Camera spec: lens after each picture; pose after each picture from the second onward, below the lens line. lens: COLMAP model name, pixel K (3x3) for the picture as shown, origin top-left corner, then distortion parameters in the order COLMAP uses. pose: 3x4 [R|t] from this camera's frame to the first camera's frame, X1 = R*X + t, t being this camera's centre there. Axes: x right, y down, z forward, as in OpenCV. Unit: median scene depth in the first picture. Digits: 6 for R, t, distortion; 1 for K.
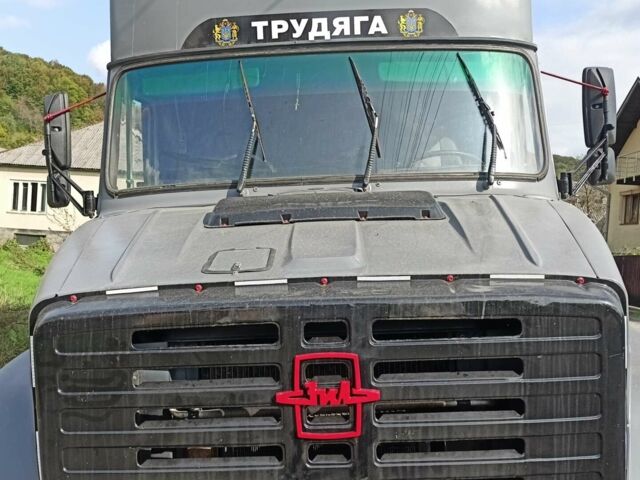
lens RADIAL K [[650.3, 0, 317.2], [0, 650.3, 234.1], [0, 0, 1]] dist [0.102111, -0.187390]
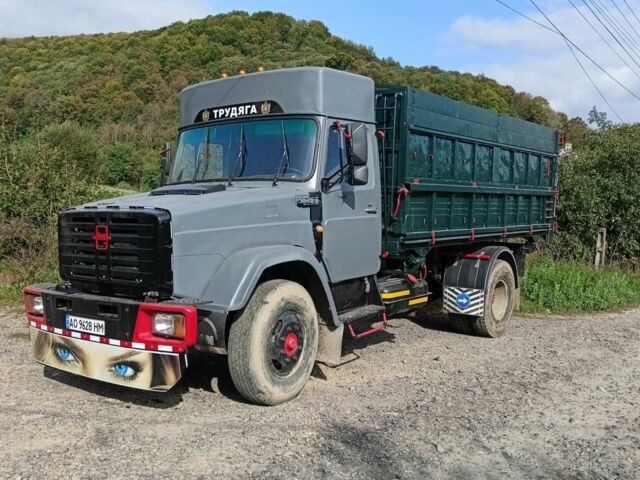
lens RADIAL K [[643.0, 0, 320.0], [0, 643.0, 240.0], [0, 0, 1]] dist [0.099918, -0.175253]
pose [[0.808047, 0.066733, -0.585326, 1.553858], [-0.066363, 0.997550, 0.022116, 0.051693], [0.585368, 0.020973, 0.810496, -0.597798]]
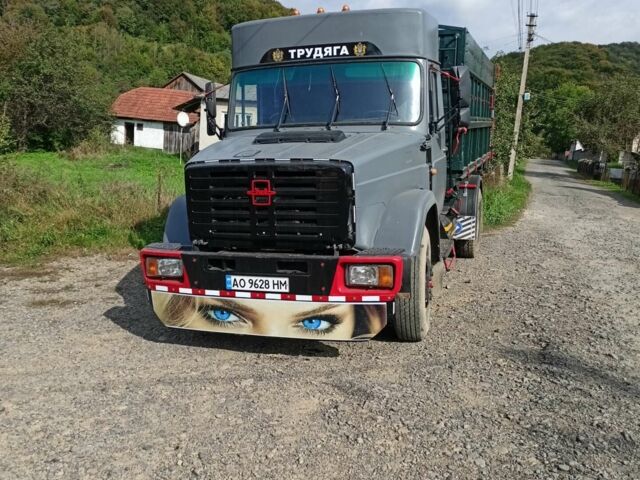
lens RADIAL K [[643.0, 0, 320.0], [0, 643.0, 240.0], [0, 0, 1]] dist [0.099918, -0.175253]
pose [[0.956029, 0.058798, -0.287316, 0.657143], [-0.024766, 0.992383, 0.120678, 0.040166], [0.292223, -0.108256, 0.950203, -1.086916]]
